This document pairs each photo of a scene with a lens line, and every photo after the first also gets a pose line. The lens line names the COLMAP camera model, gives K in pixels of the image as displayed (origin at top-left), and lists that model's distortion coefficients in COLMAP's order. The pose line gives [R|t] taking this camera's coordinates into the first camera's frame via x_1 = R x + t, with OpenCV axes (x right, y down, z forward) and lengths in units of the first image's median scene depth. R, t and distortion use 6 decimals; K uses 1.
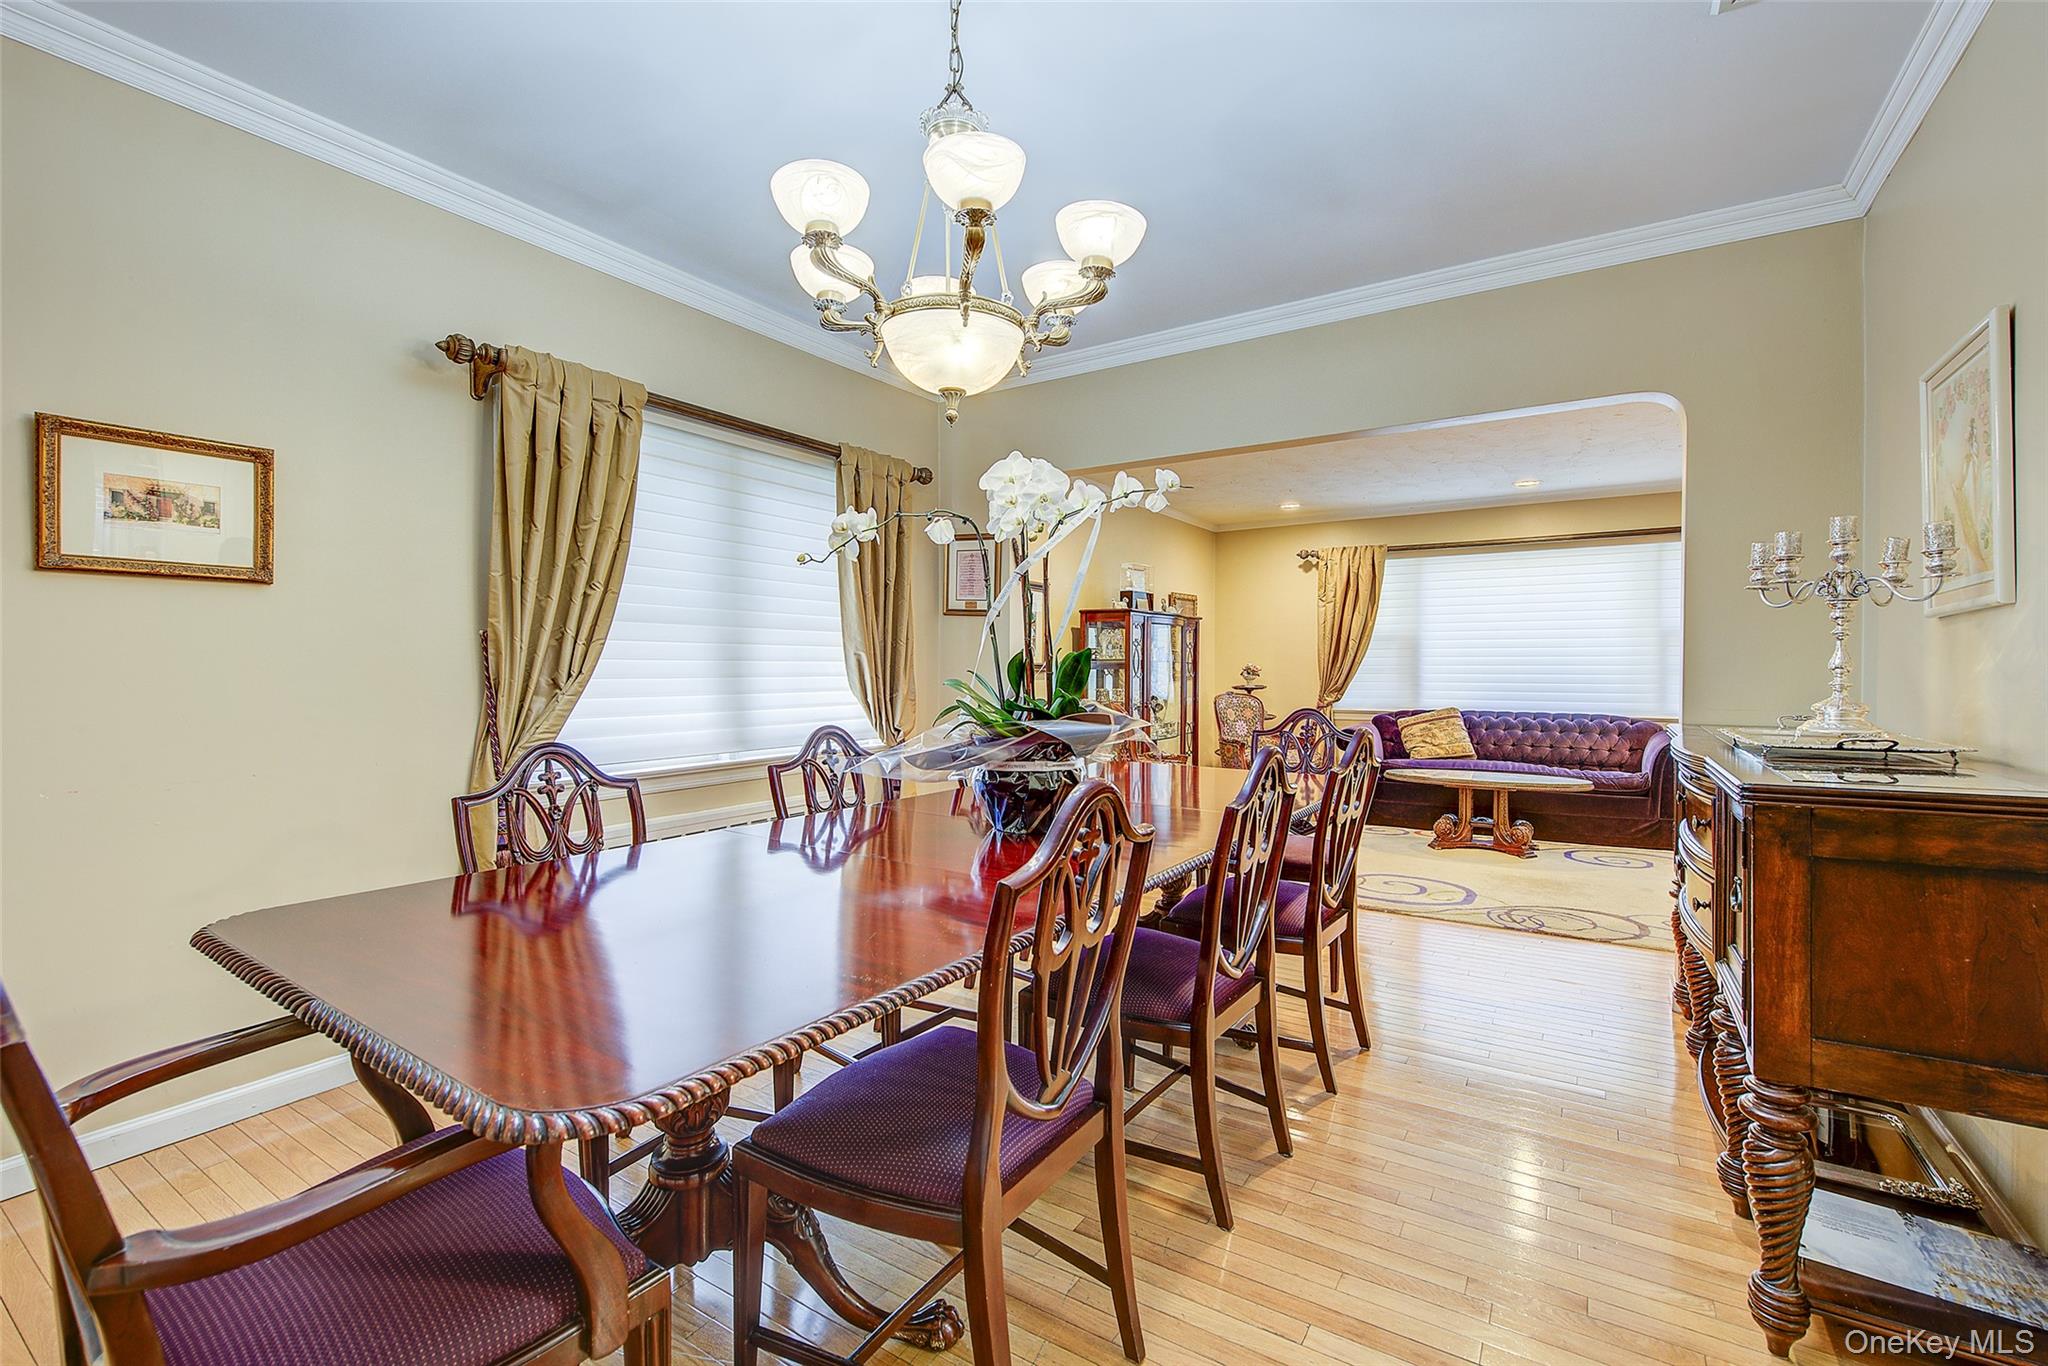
lens RADIAL K [[864.3, 0, 1061.1], [0, 864.3, 662.5], [0, 0, 1]] dist [-0.000445, -0.000063]
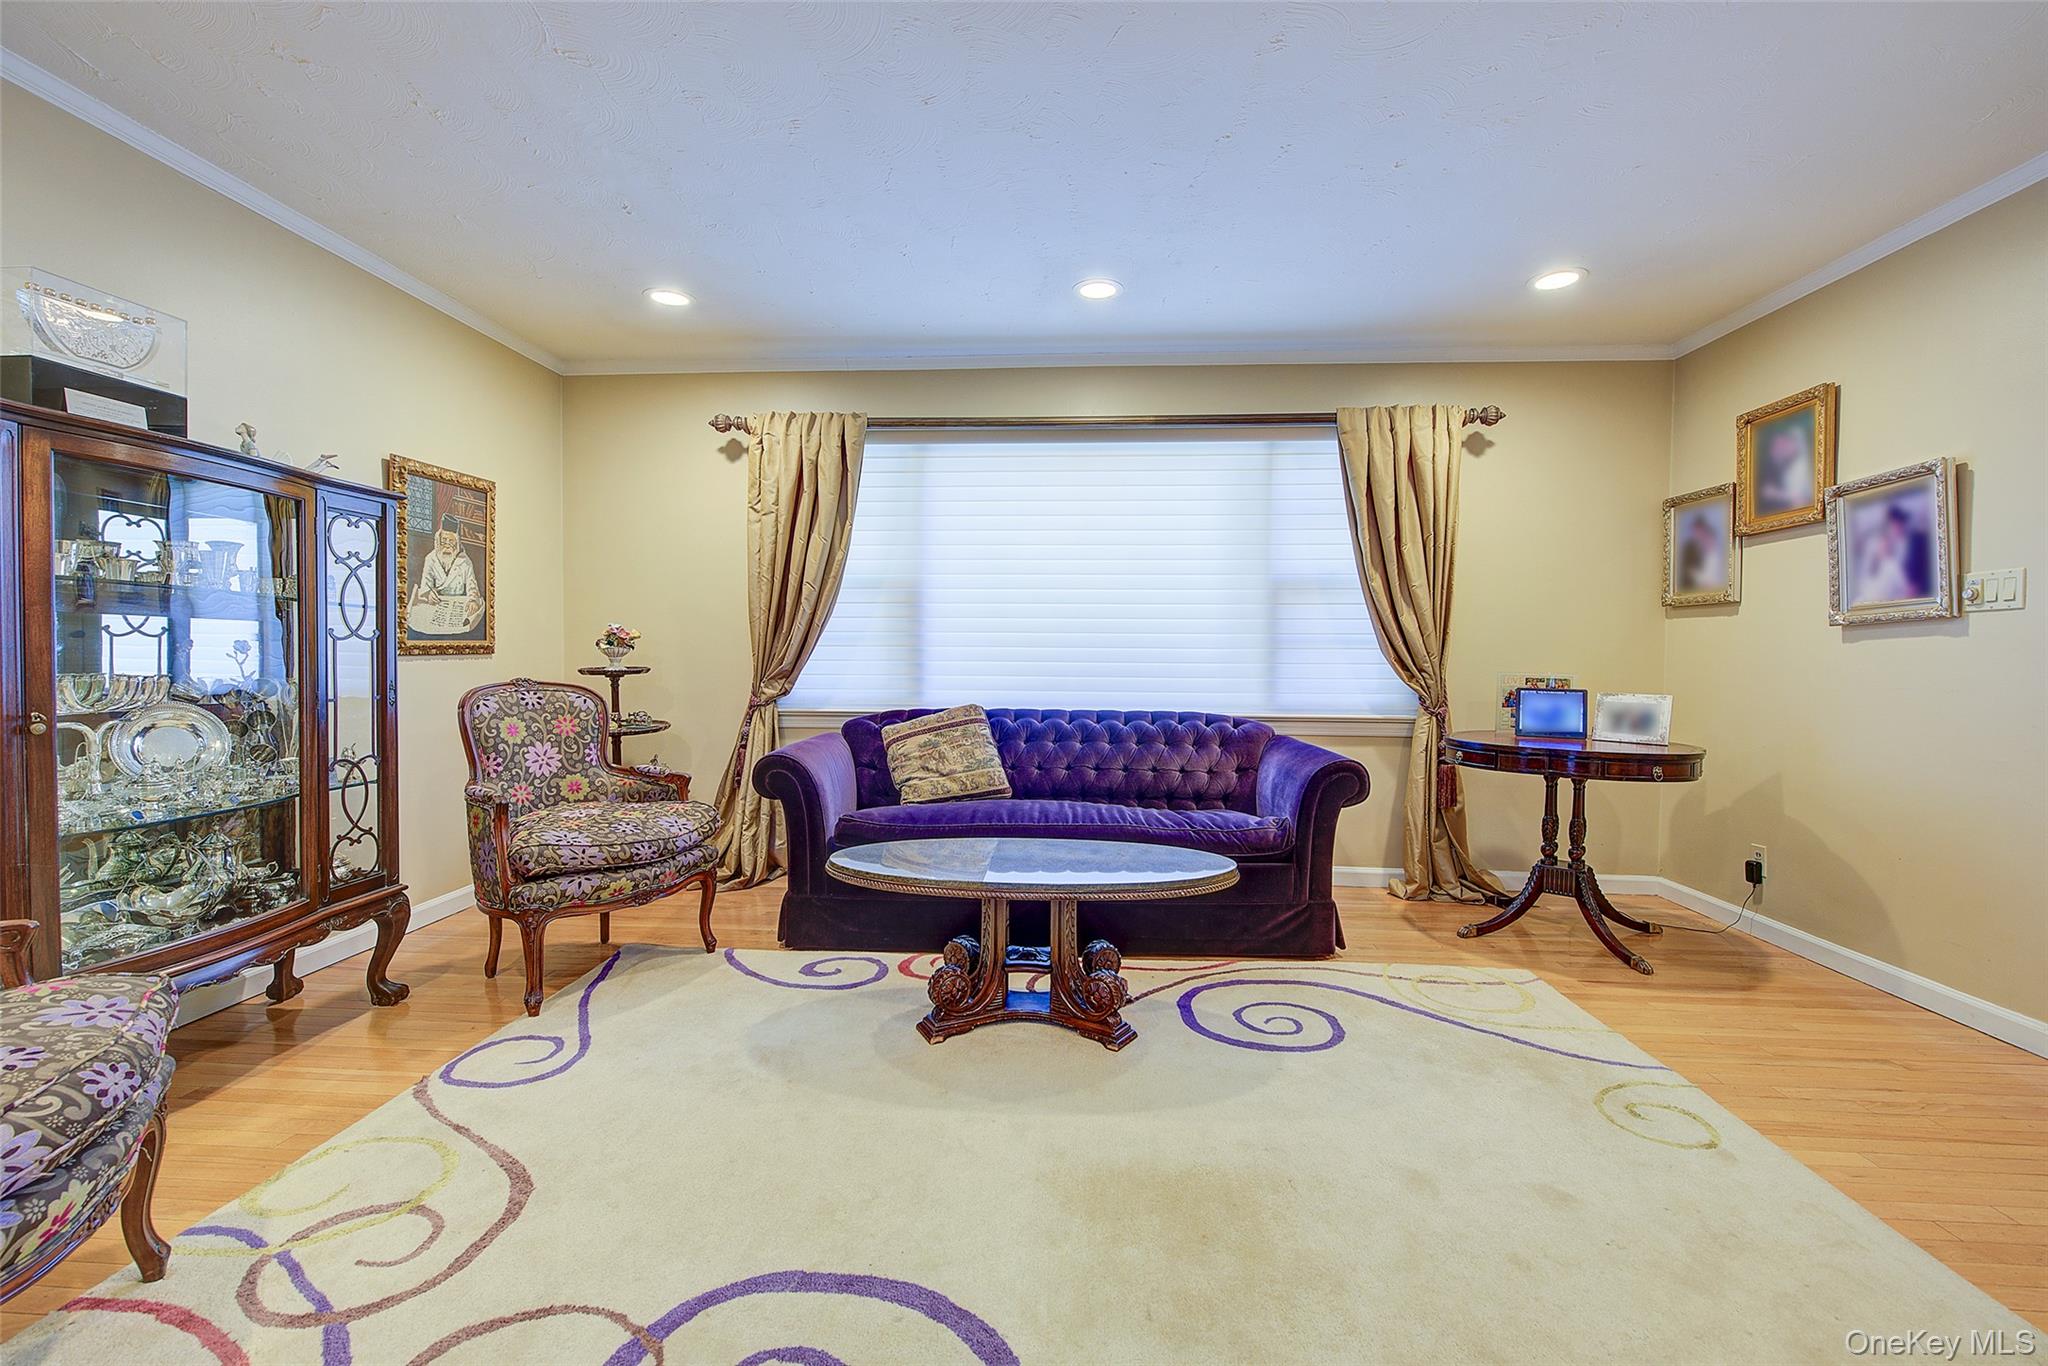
lens RADIAL K [[846.3, 0, 1036.2], [0, 846.3, 682.9], [0, 0, 1]] dist [0.000783, -0.000162]
pose [[0.881346, -0.007679, 0.472408, 0.226597], [-0.009119, 0.999405, 0.033257, 0.018916], [-0.472383, -0.033619, 0.880752, 0.490442]]
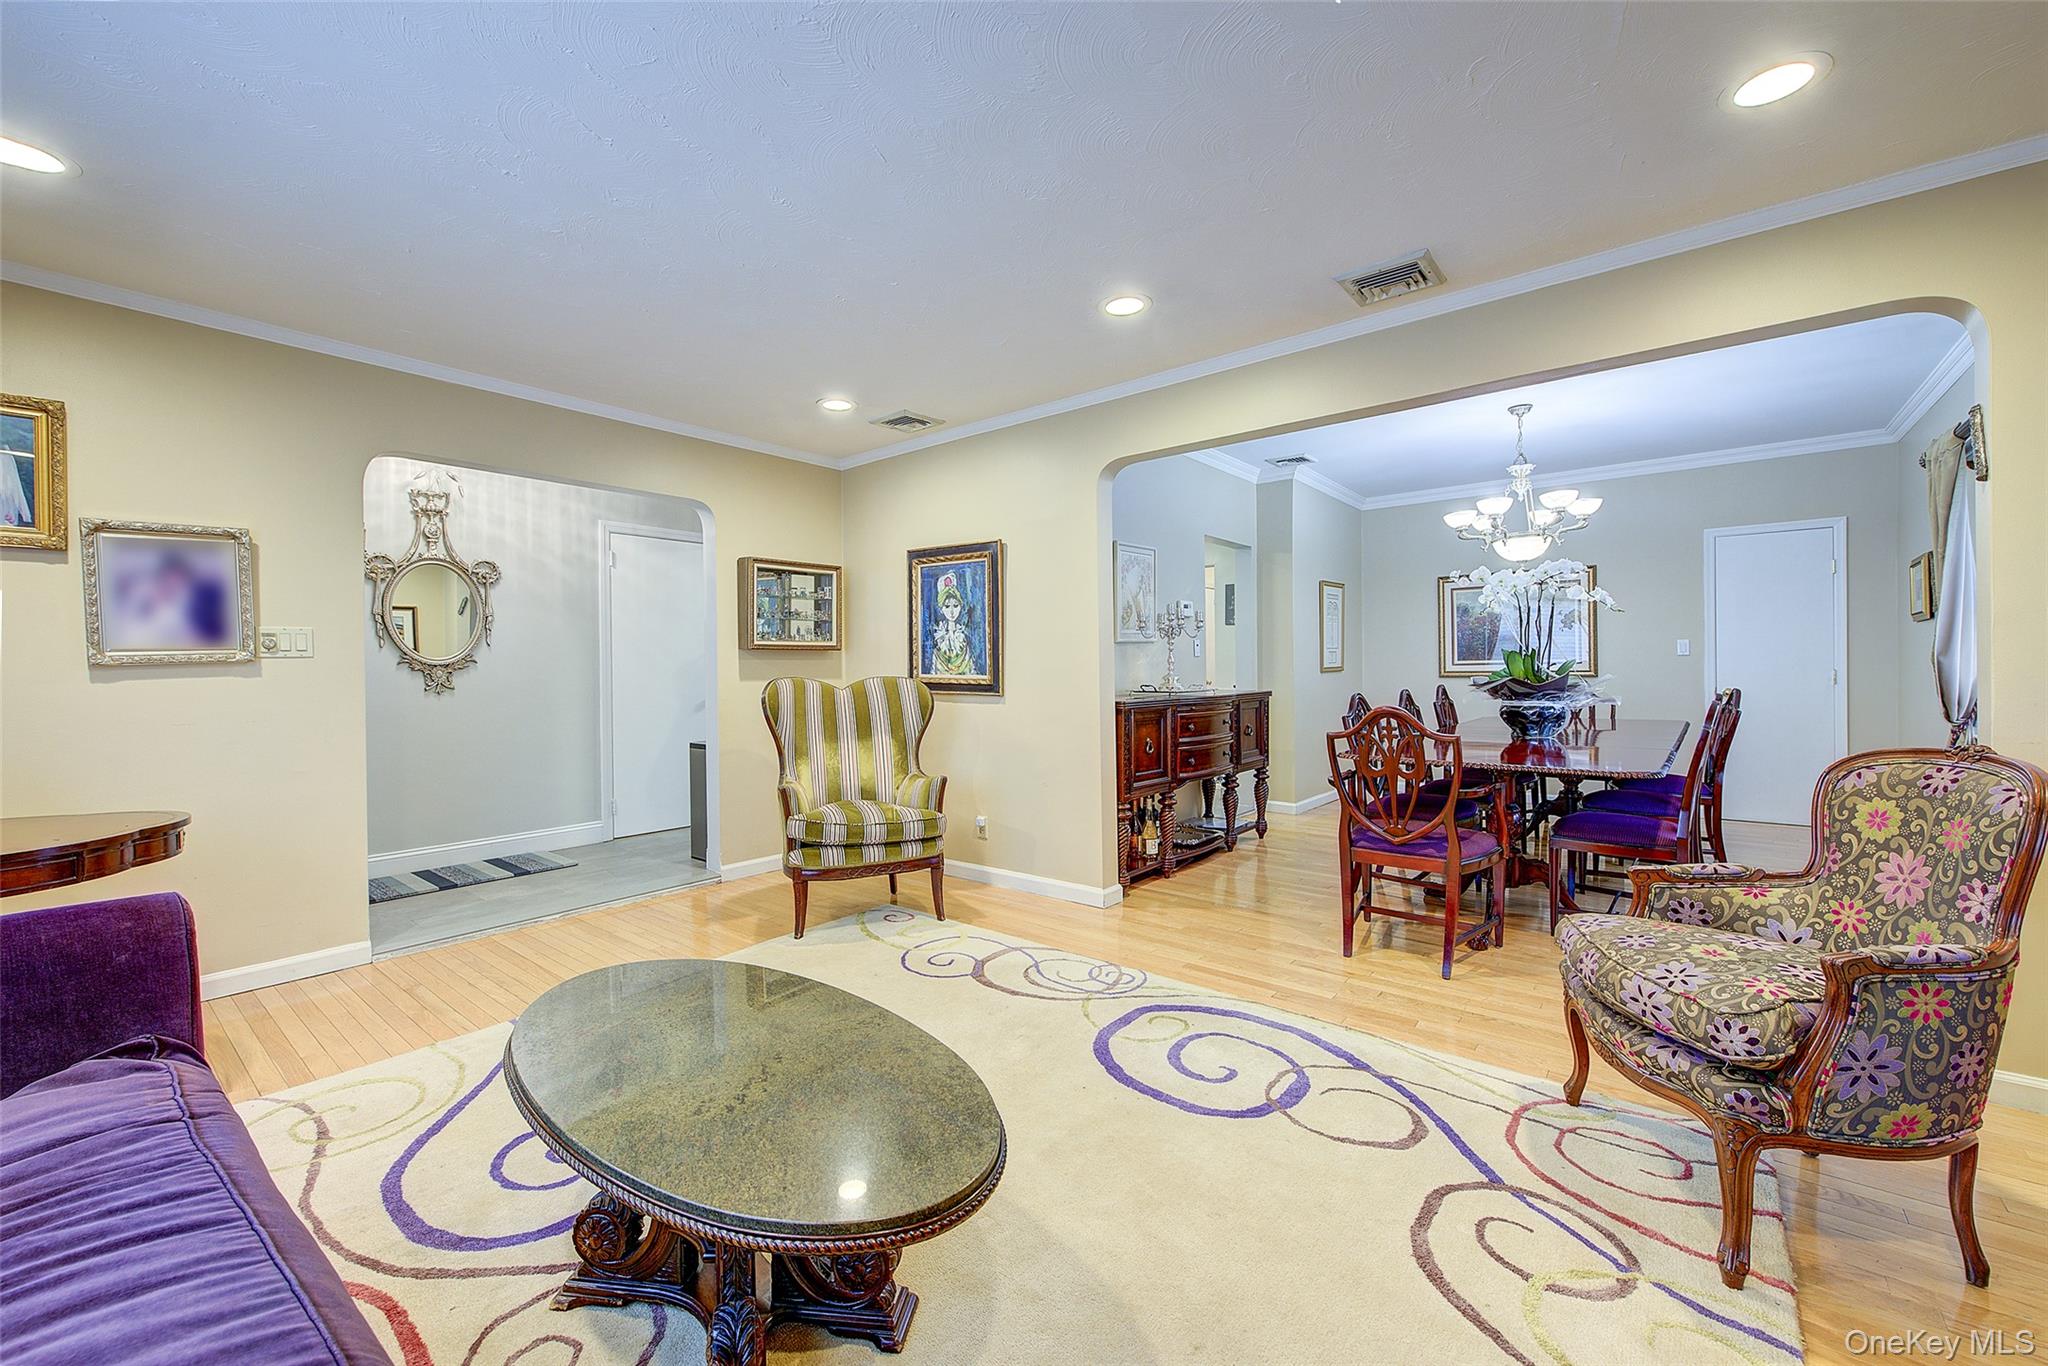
lens RADIAL K [[816.4, 0, 1031.8], [0, 816.4, 663.0], [0, 0, 1]] dist [0.002866, 0.000185]
pose [[-0.992045, 0.012238, 0.125286, 0.289984], [0.011556, 0.999914, -0.006171, 0.006706], [-0.125351, -0.004674, -0.992101, 1.021864]]
